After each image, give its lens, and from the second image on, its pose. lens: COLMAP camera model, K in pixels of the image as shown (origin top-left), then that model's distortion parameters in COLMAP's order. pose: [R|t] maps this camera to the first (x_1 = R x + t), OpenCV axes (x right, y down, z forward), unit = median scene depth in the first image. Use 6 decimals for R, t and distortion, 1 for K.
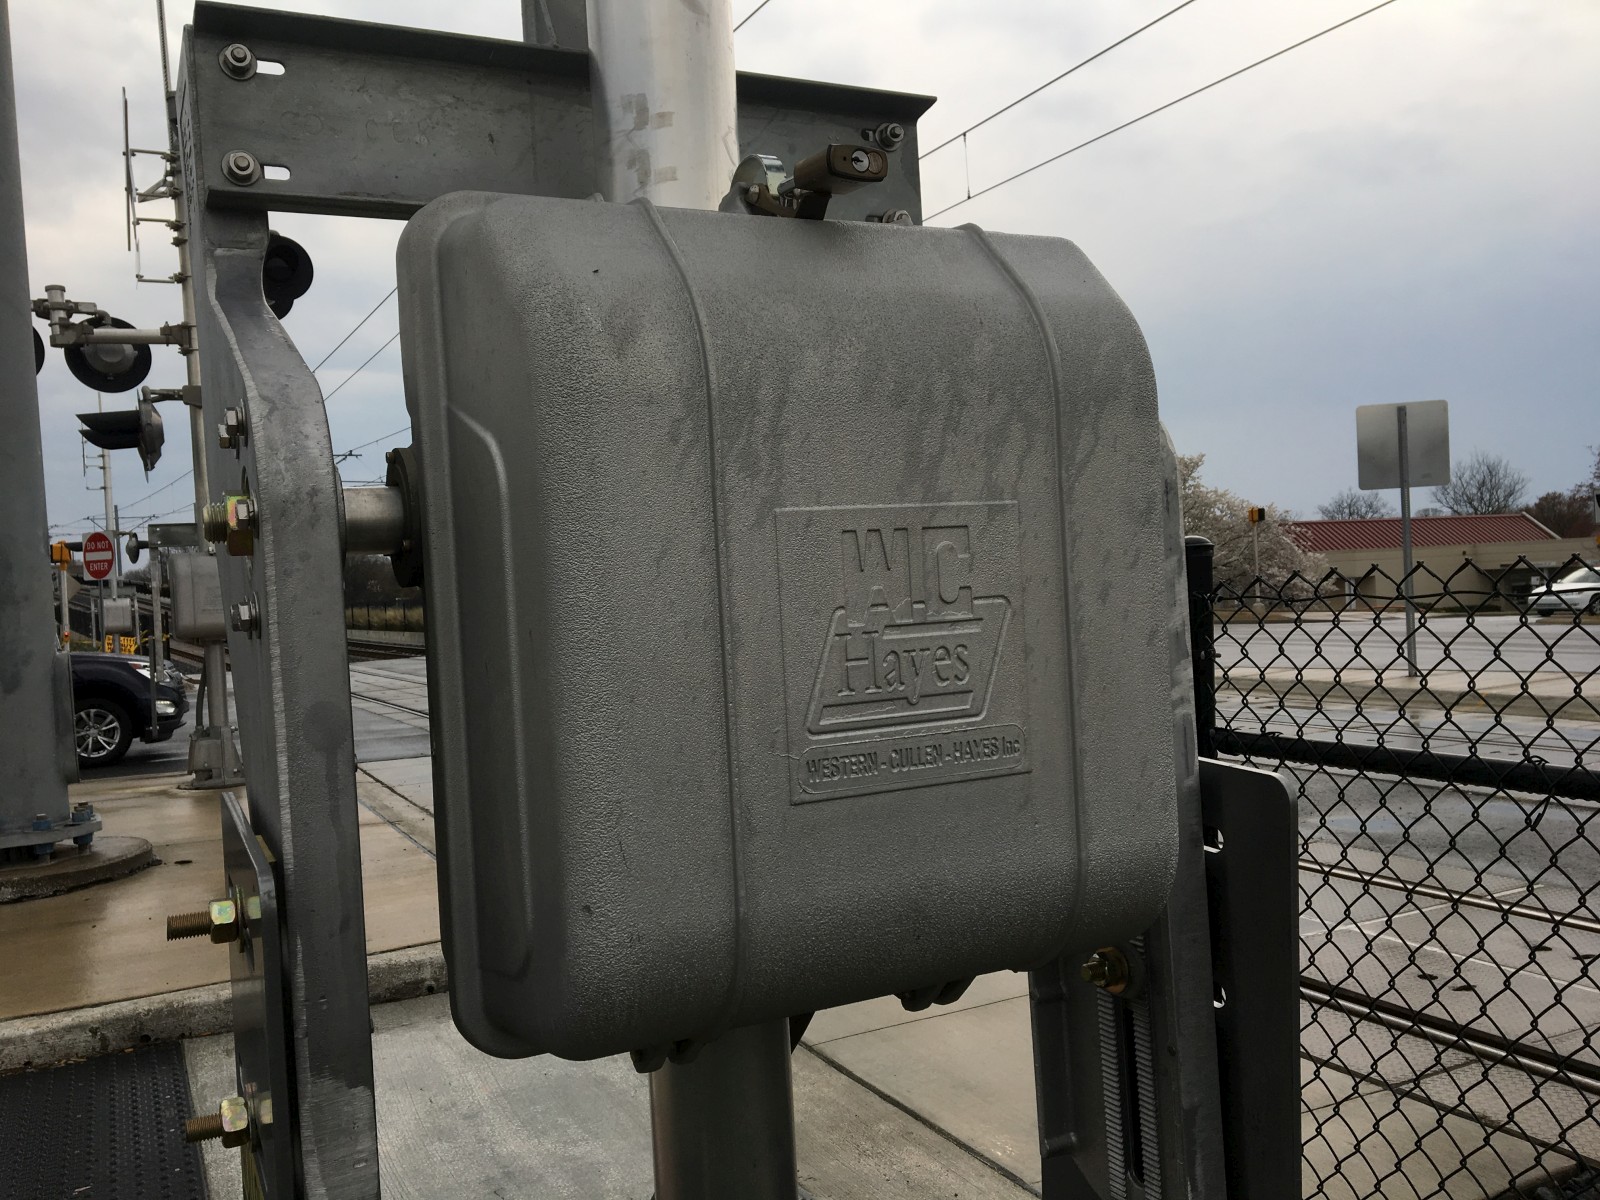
lens RADIAL K [[1390.6, 0, 795.3], [0, 1390.6, 594.1], [0, 0, 1]] dist [0.154236, 0.000726]
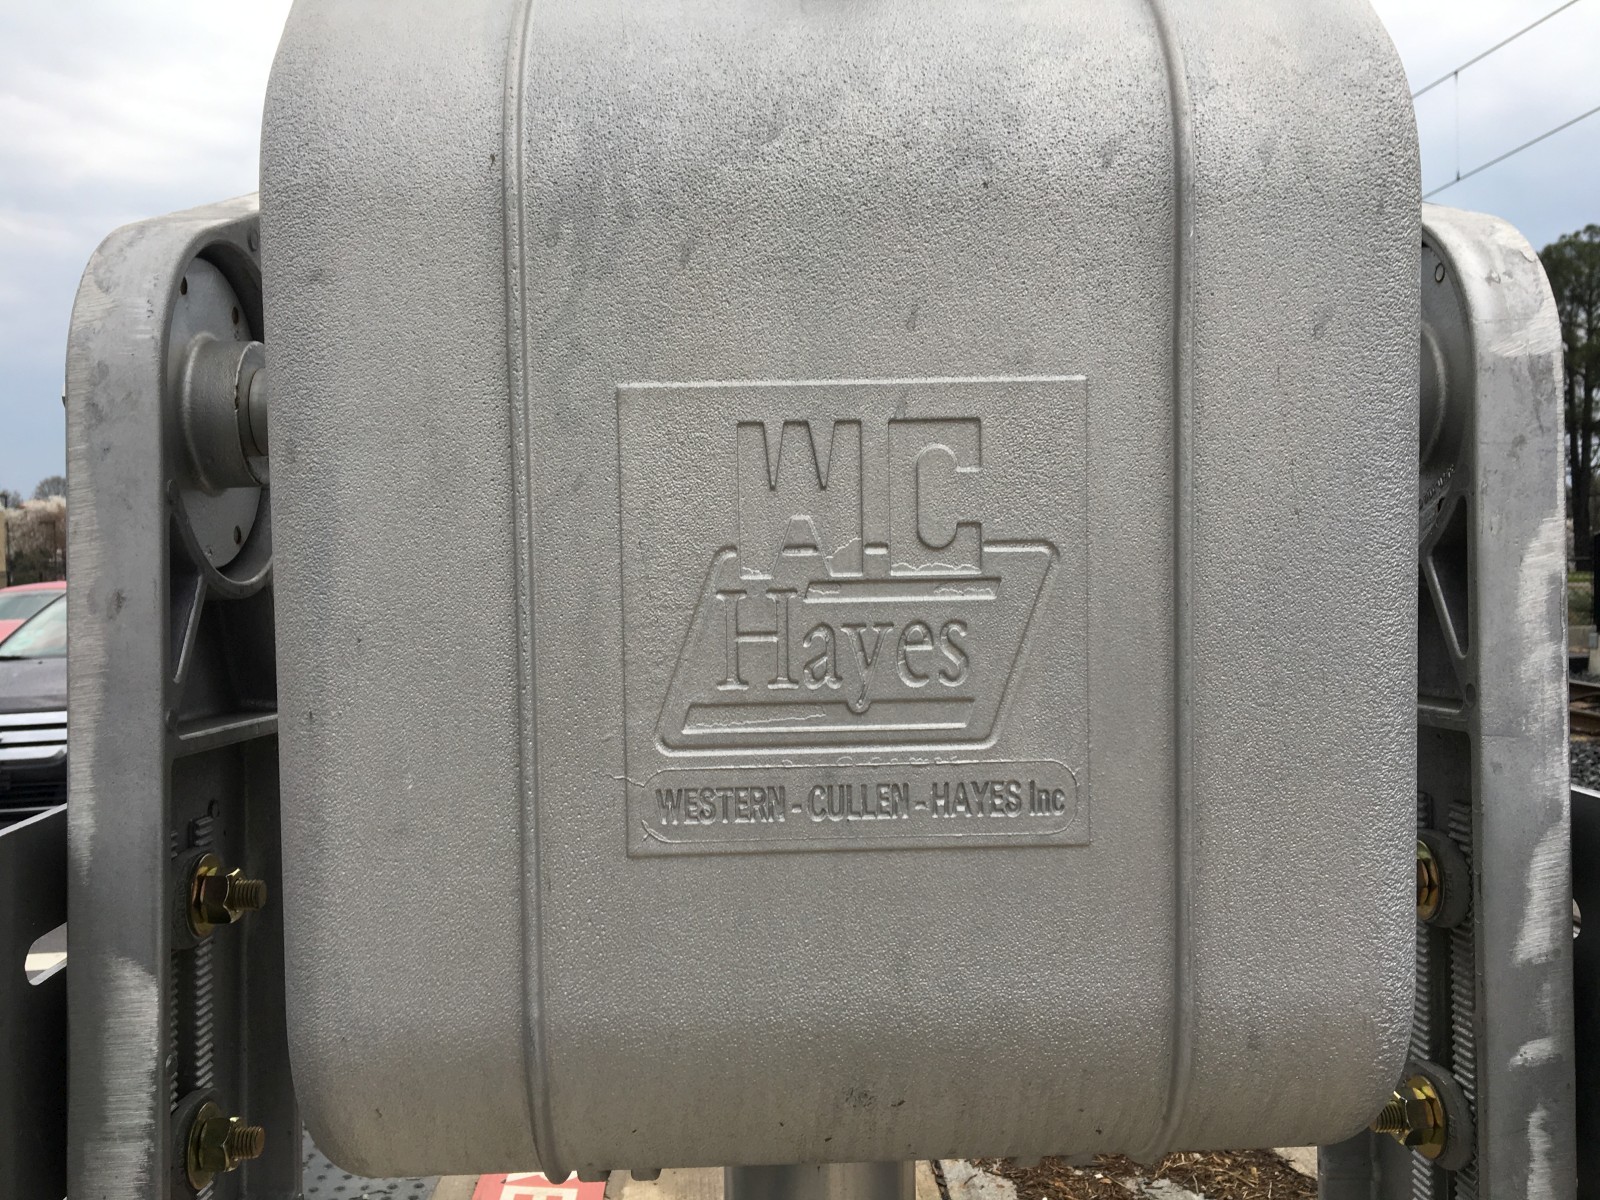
lens RADIAL K [[1390.6, 0, 801.8], [0, 1390.6, 611.2], [0, 0, 1]] dist [0.154236, 0.000726]
pose [[0.901108, 0.050328, -0.430664, 0.320611], [-0.037941, 0.998583, 0.037308, 0.013212], [0.431931, -0.017279, 0.901741, 0.444865]]
